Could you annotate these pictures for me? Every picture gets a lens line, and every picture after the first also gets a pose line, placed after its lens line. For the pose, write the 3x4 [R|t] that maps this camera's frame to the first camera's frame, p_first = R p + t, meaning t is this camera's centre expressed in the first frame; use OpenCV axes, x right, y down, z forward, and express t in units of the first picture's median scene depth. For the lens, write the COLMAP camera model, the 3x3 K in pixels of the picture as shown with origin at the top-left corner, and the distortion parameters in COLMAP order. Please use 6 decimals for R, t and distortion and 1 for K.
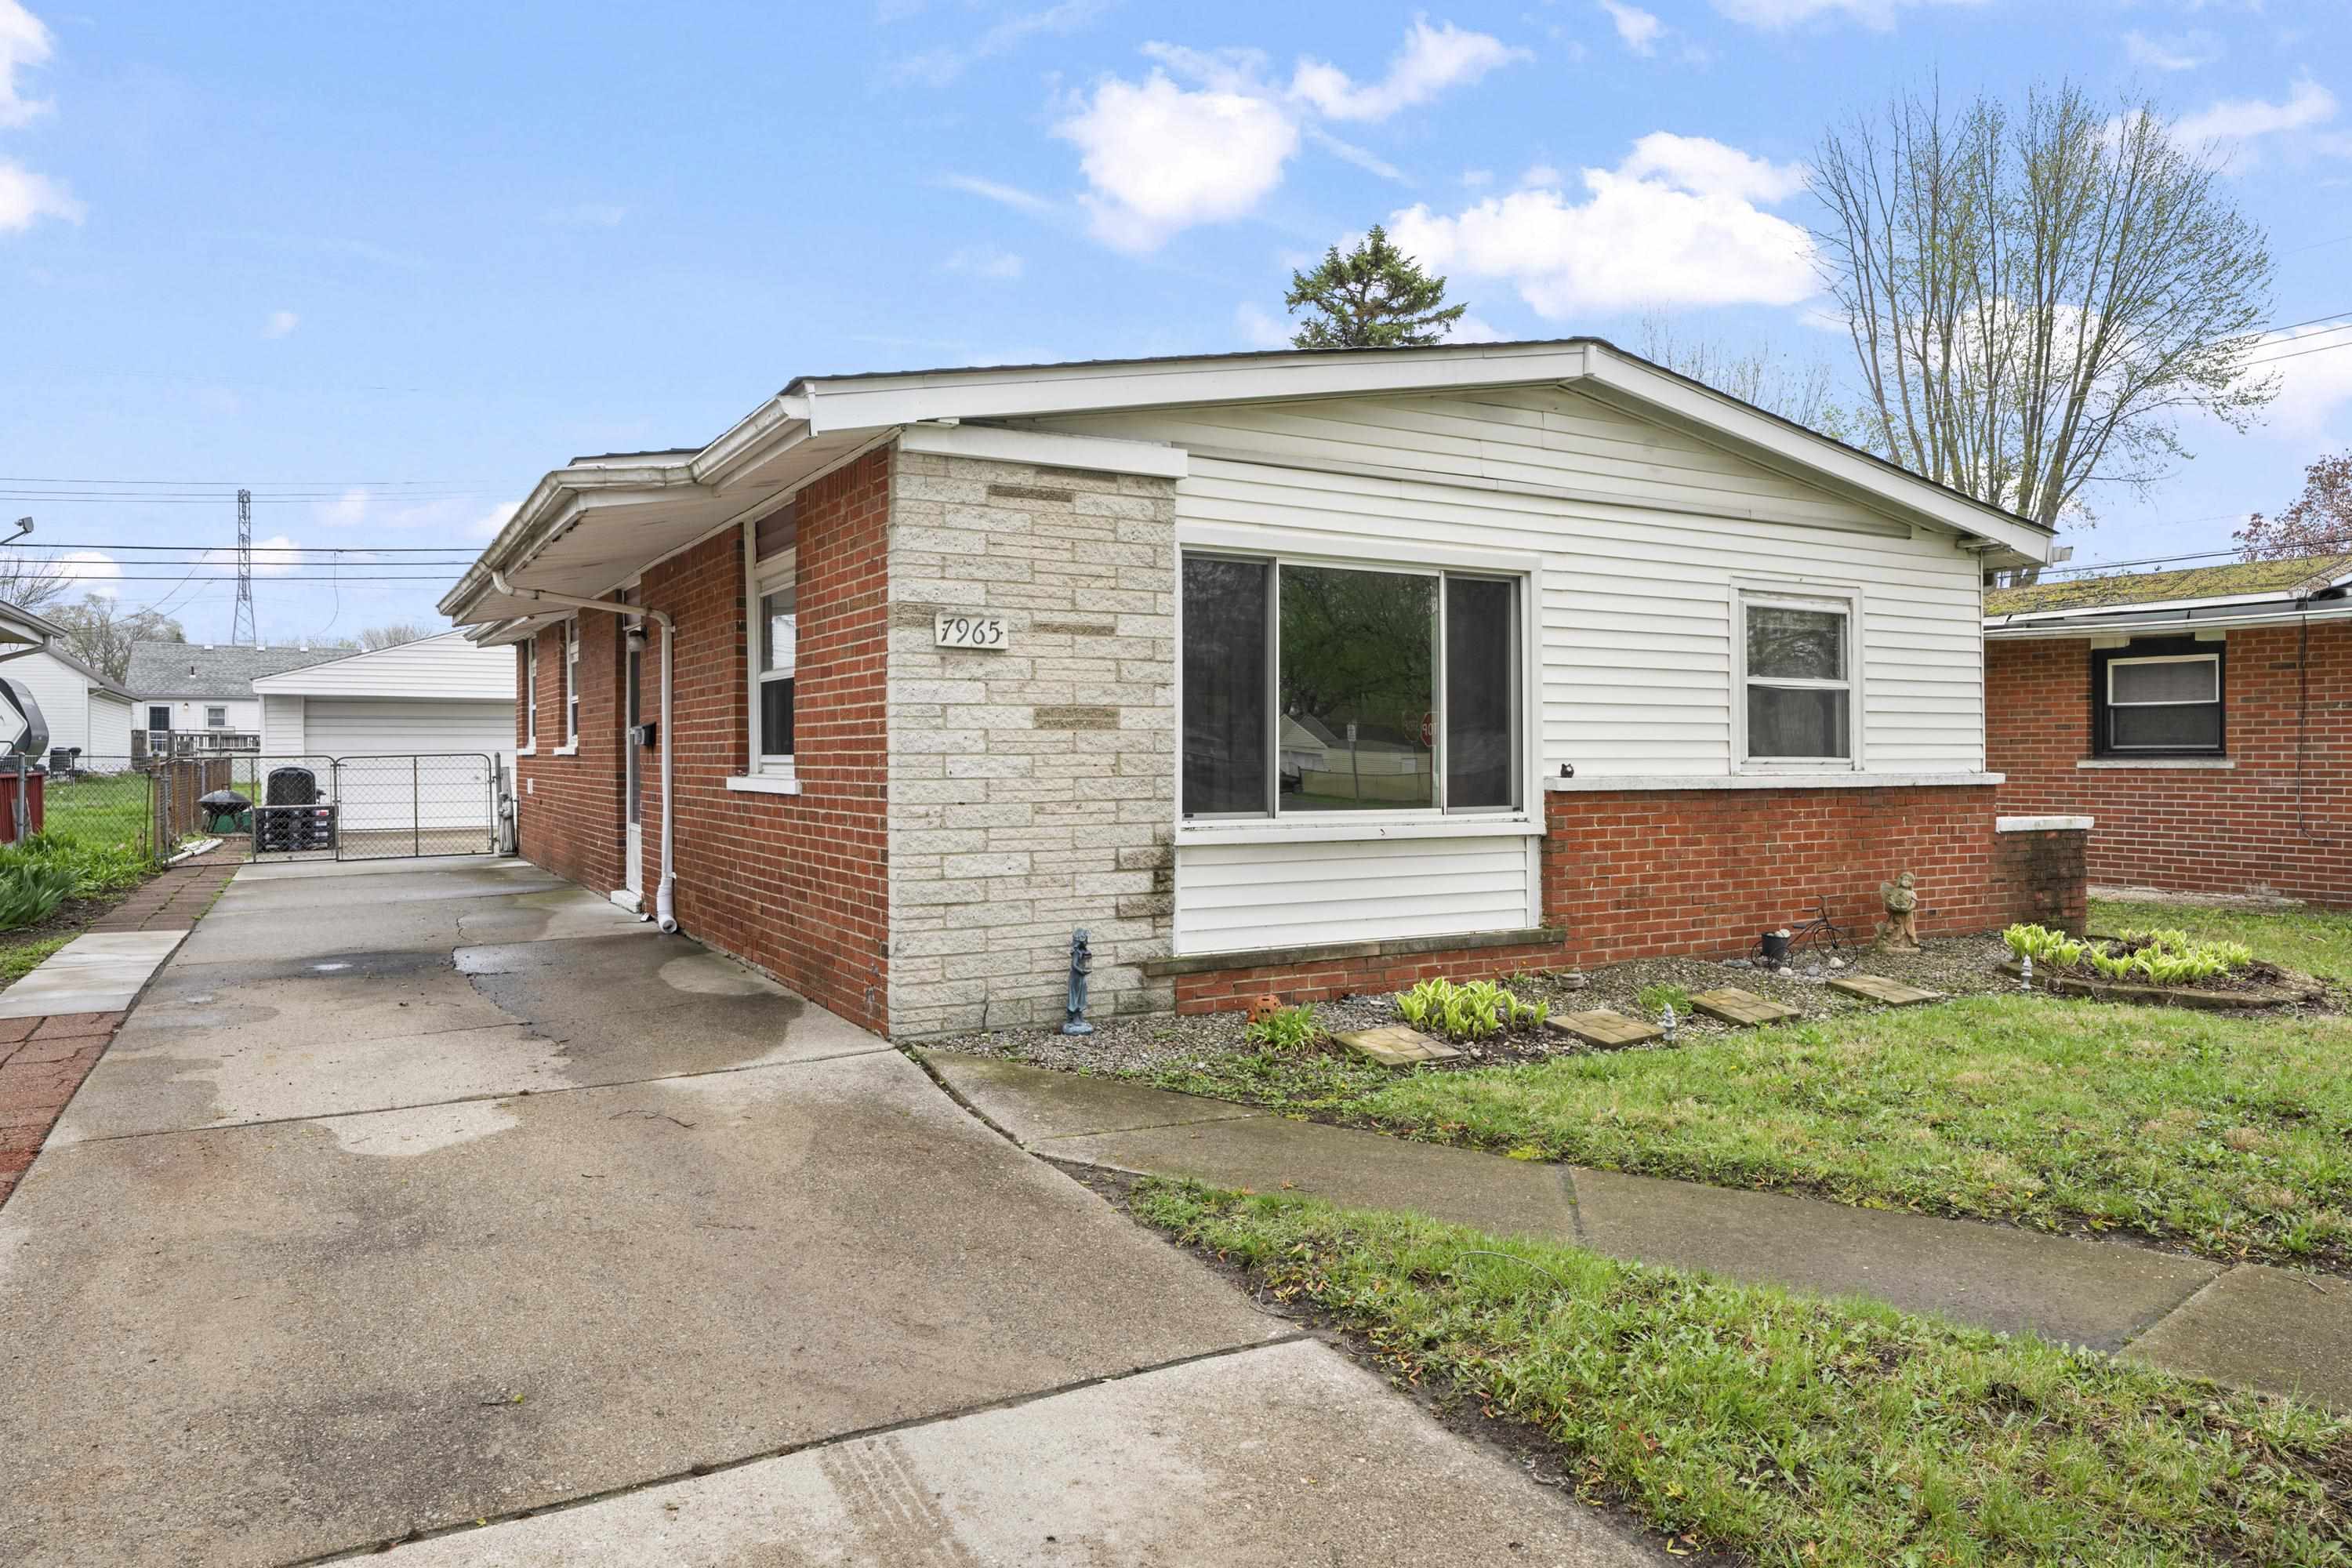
lens RADIAL K [[1489.1, 0, 1175.6], [0, 1489.1, 749.7], [0, 0, 1]] dist [0.001173, -0.000042]
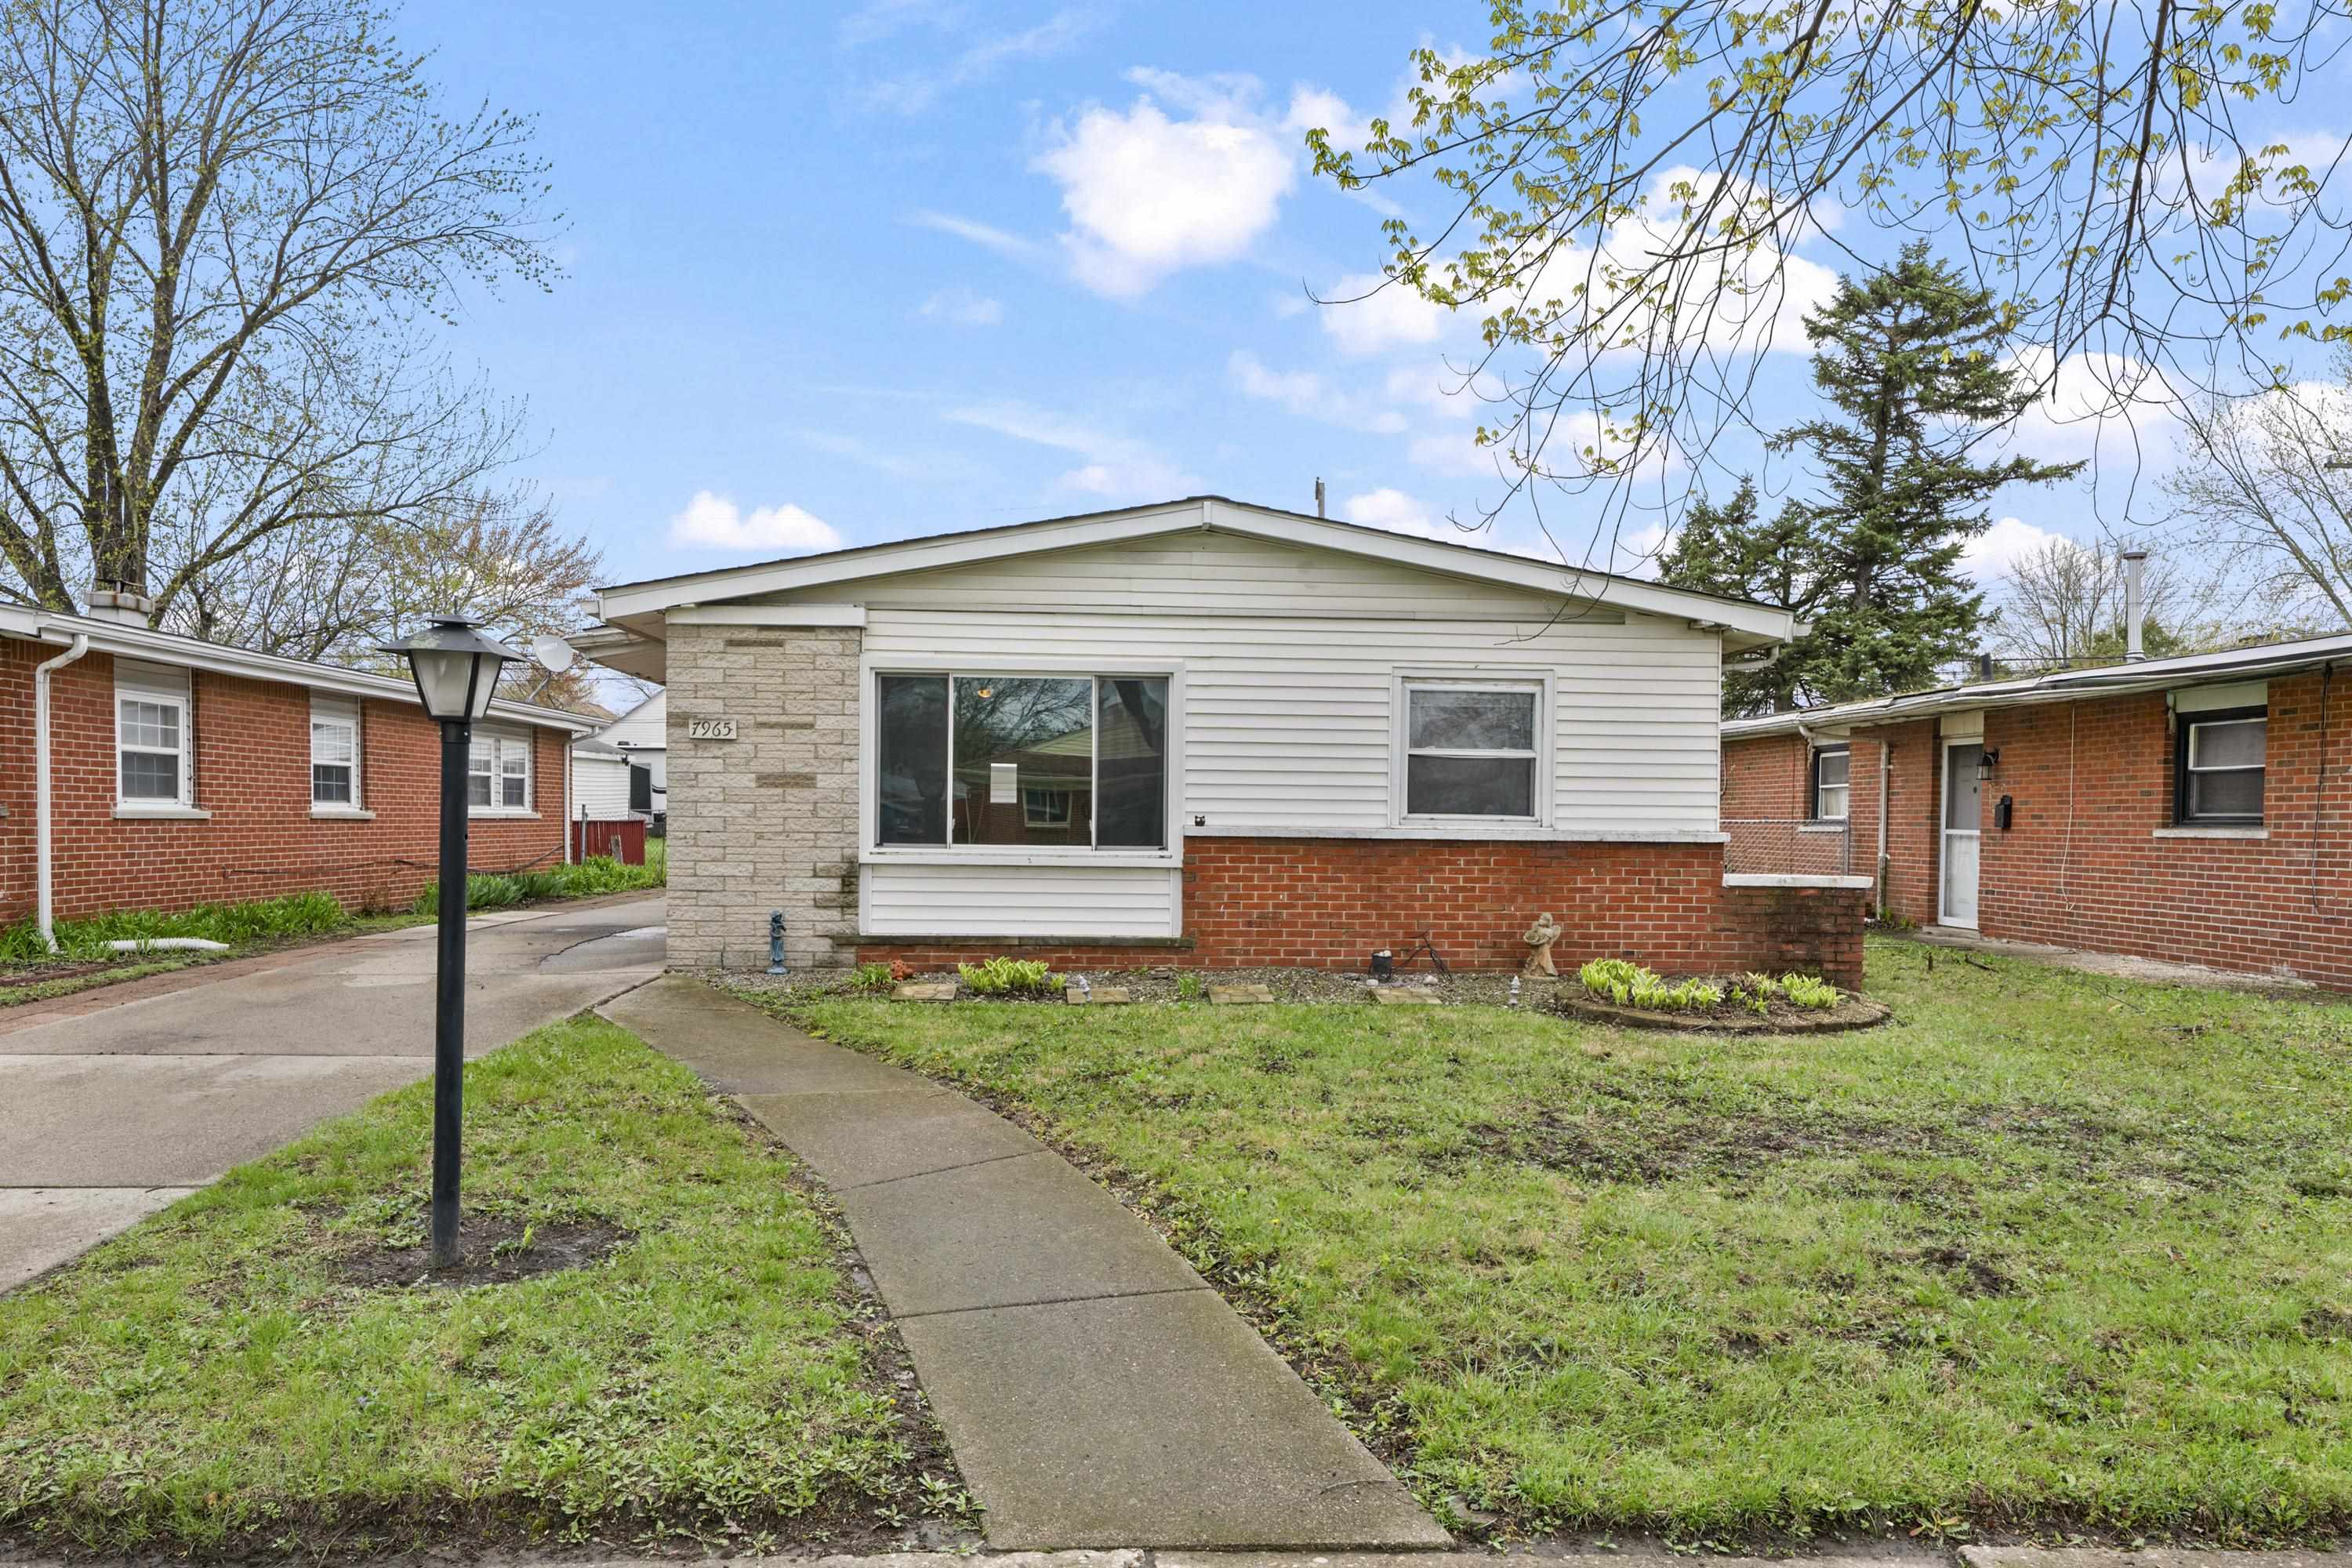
lens RADIAL K [[1534.2, 0, 1174.6], [0, 1534.2, 866.5], [0, 0, 1]] dist [-0.000076, -0.000329]
pose [[0.892919, 0.025873, -0.449474, 0.862387], [-0.011300, 0.999321, 0.035075, 0.006820], [0.450076, -0.026240, 0.892604, -0.241839]]
